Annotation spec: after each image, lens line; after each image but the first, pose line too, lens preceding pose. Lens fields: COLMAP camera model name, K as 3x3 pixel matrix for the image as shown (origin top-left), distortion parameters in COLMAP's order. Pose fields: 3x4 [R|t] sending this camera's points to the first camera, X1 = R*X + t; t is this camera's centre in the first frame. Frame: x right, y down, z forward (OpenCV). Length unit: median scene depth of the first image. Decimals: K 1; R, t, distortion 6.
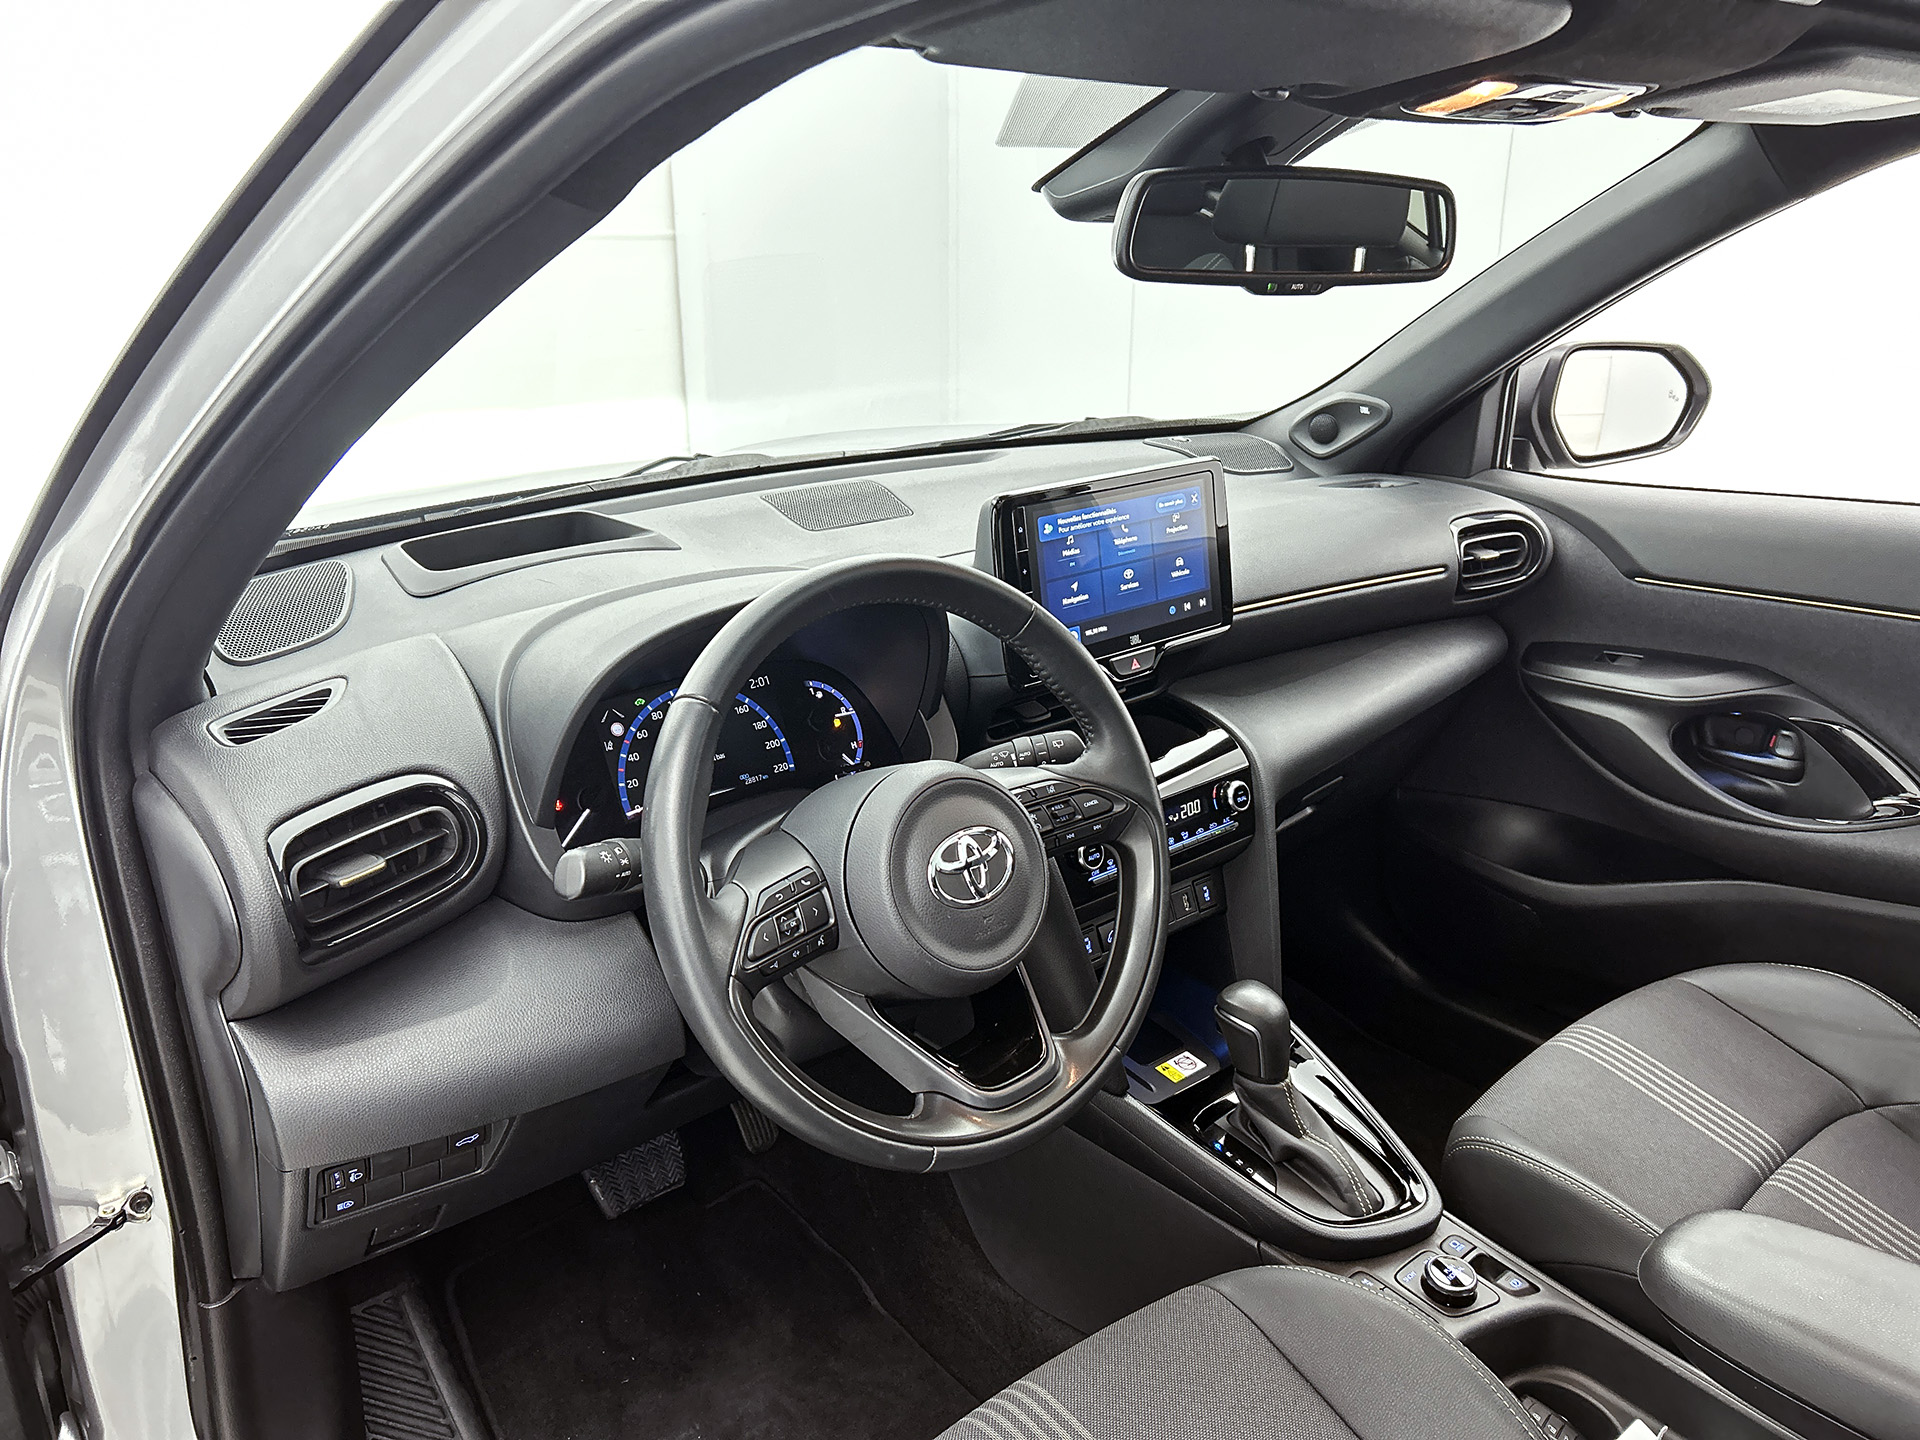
lens RADIAL K [[1468.0, 0, 948.6], [0, 1468.0, 743.0], [0, 0, 1]] dist [0.062593, -0.079185]
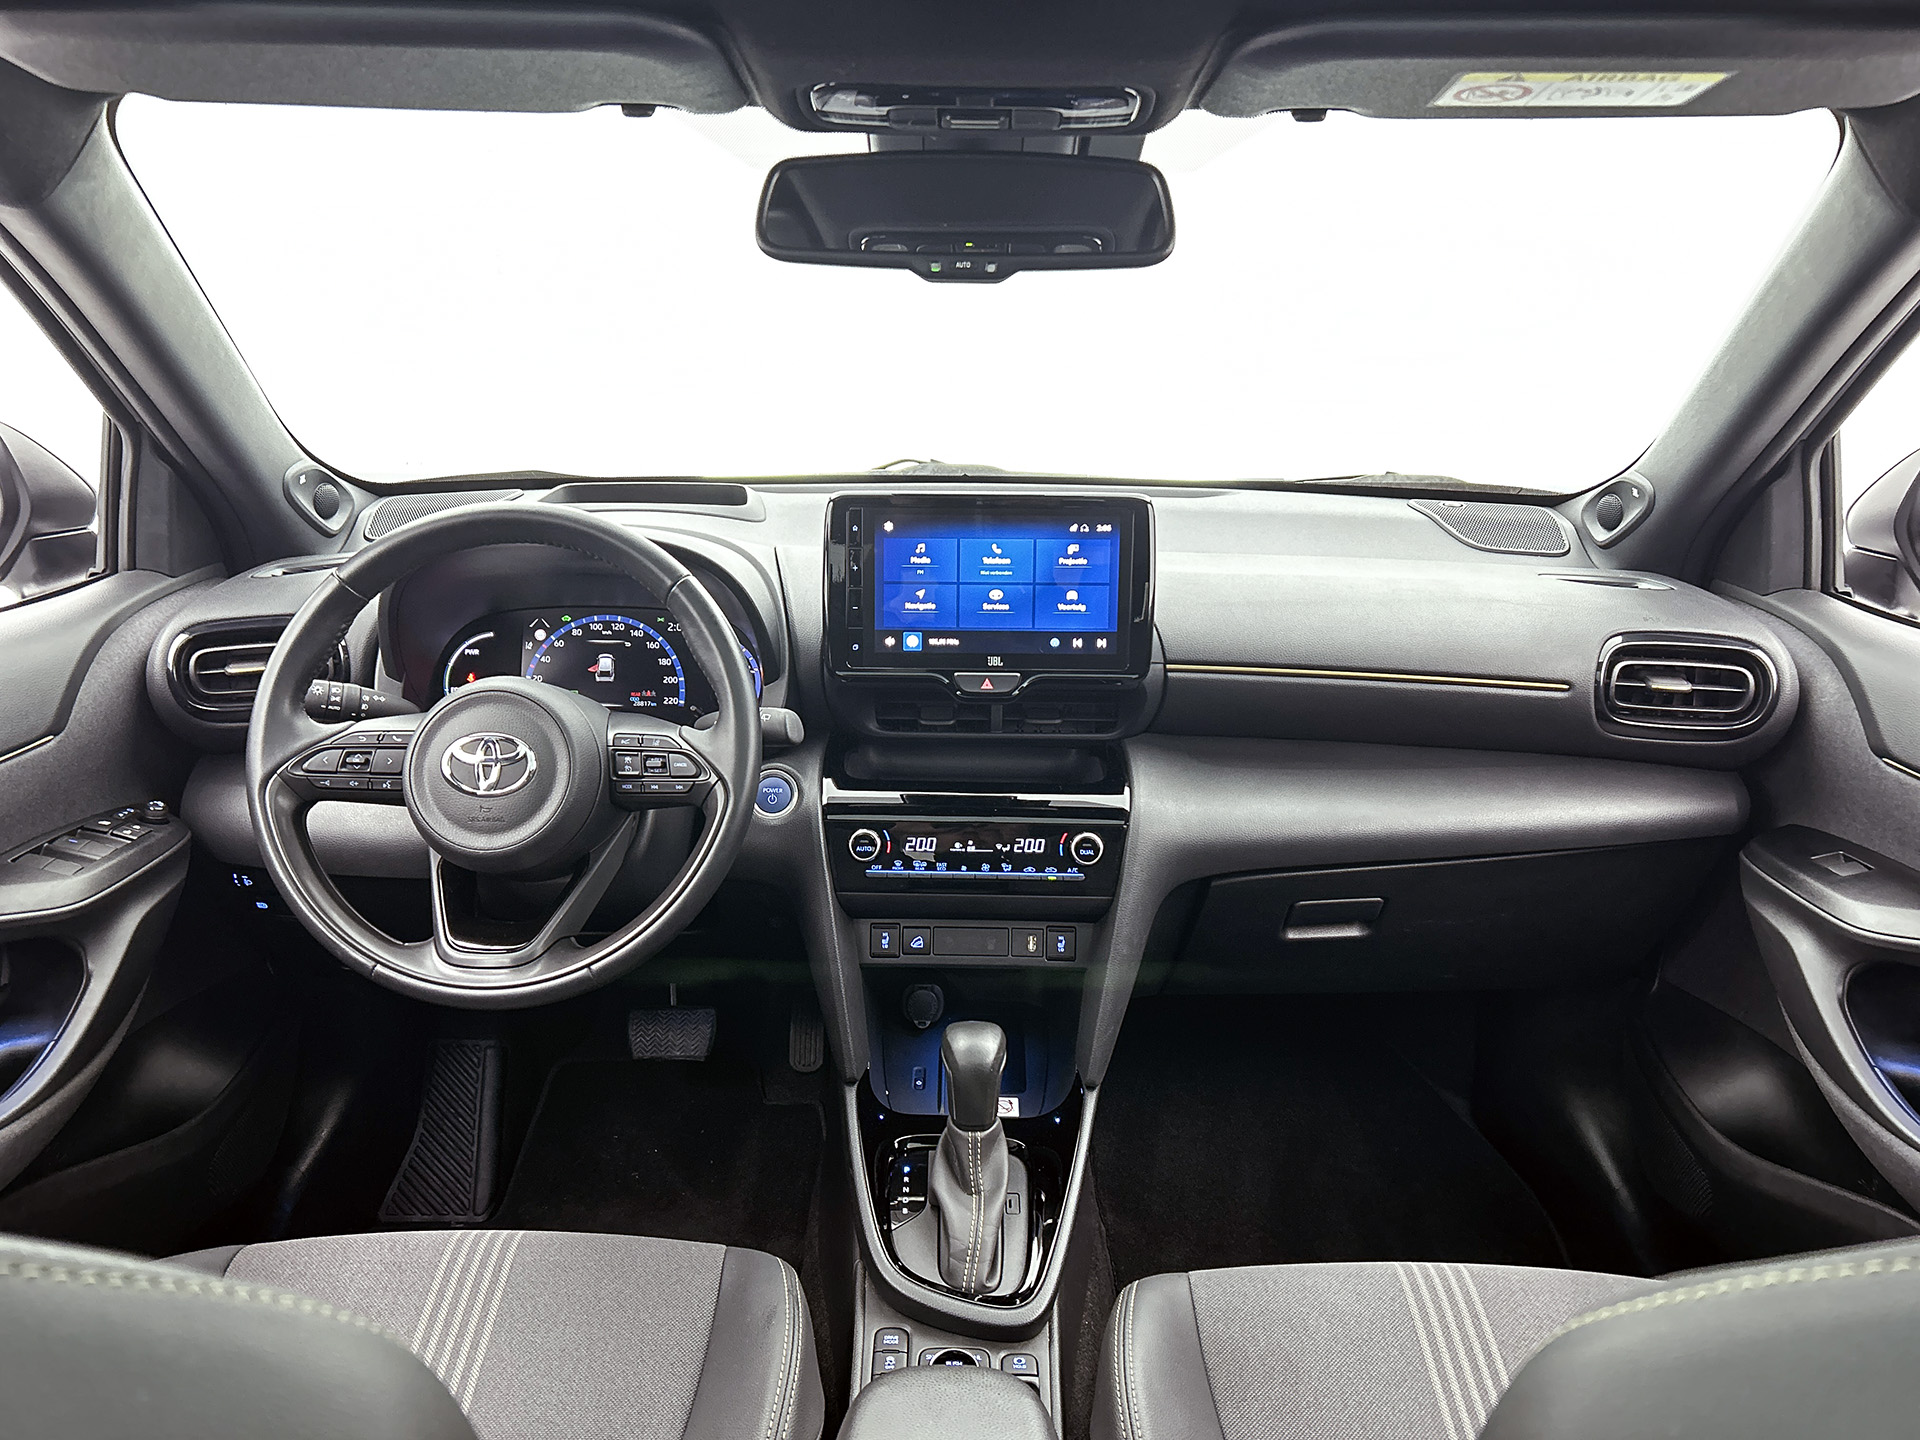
lens RADIAL K [[1468.0, 0, 963.1], [0, 1468.0, 736.7], [0, 0, 1]] dist [0.062593, -0.079185]
pose [[0.755780, 0.218079, -0.617445, 0.710049], [-0.240729, 0.969418, 0.047731, -0.060372], [0.608972, 0.112563, 0.785164, 0.199404]]
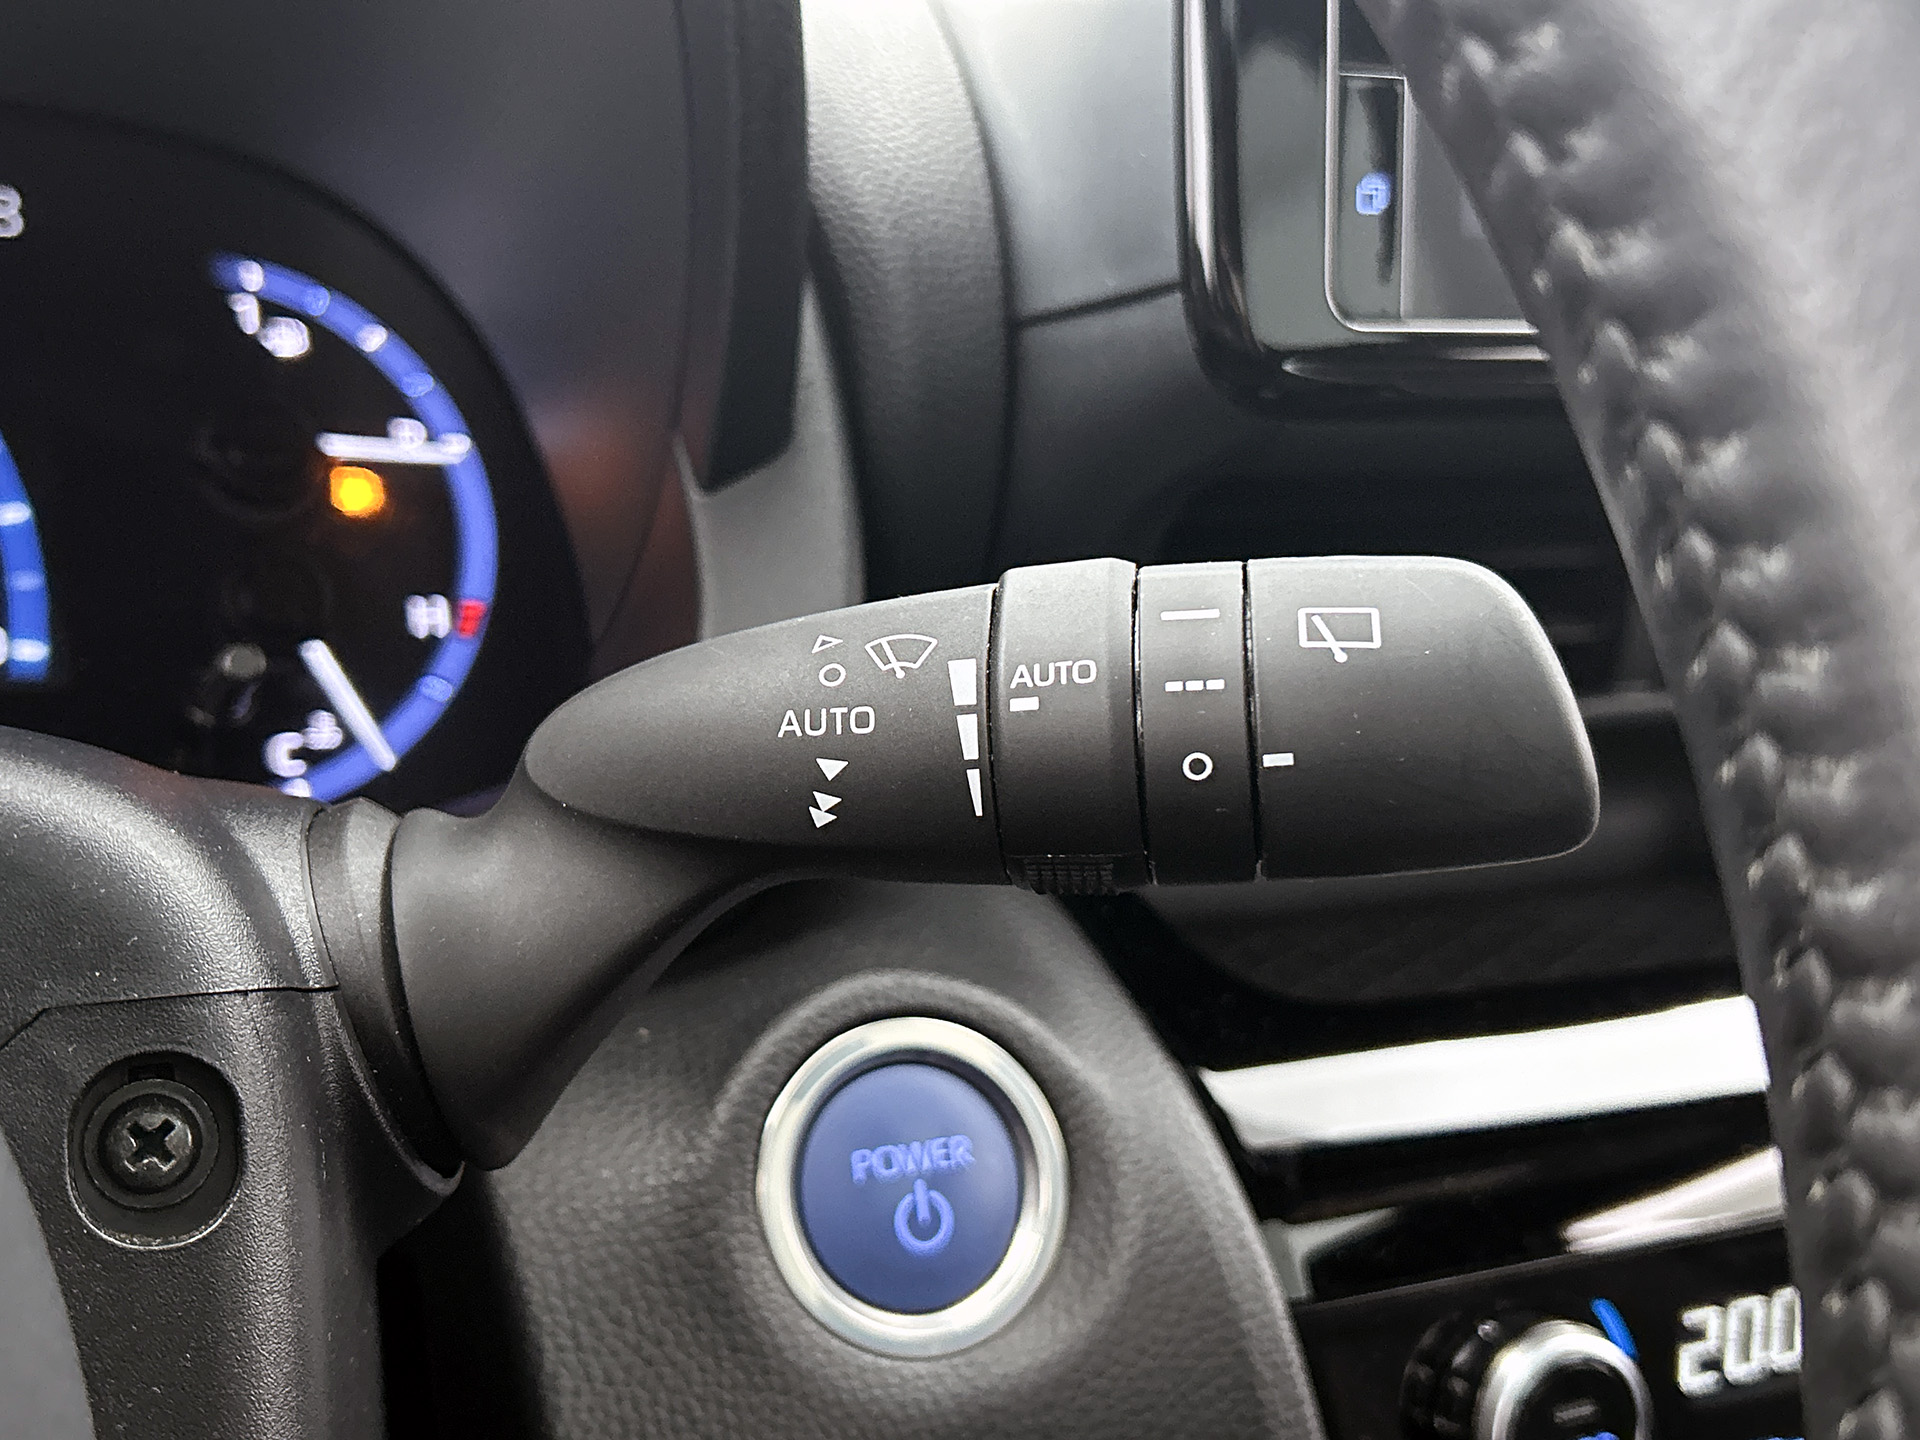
lens RADIAL K [[2180.7, 0, 964.8], [0, 2180.7, 709.6], [0, 0, 1]] dist [-0.007834, 0.000000]
pose [[0.958091, 0.138405, -0.250810, 0.076032], [-0.157501, 0.985836, -0.057633, 0.018218], [0.239281, 0.094720, 0.966319, 0.677111]]
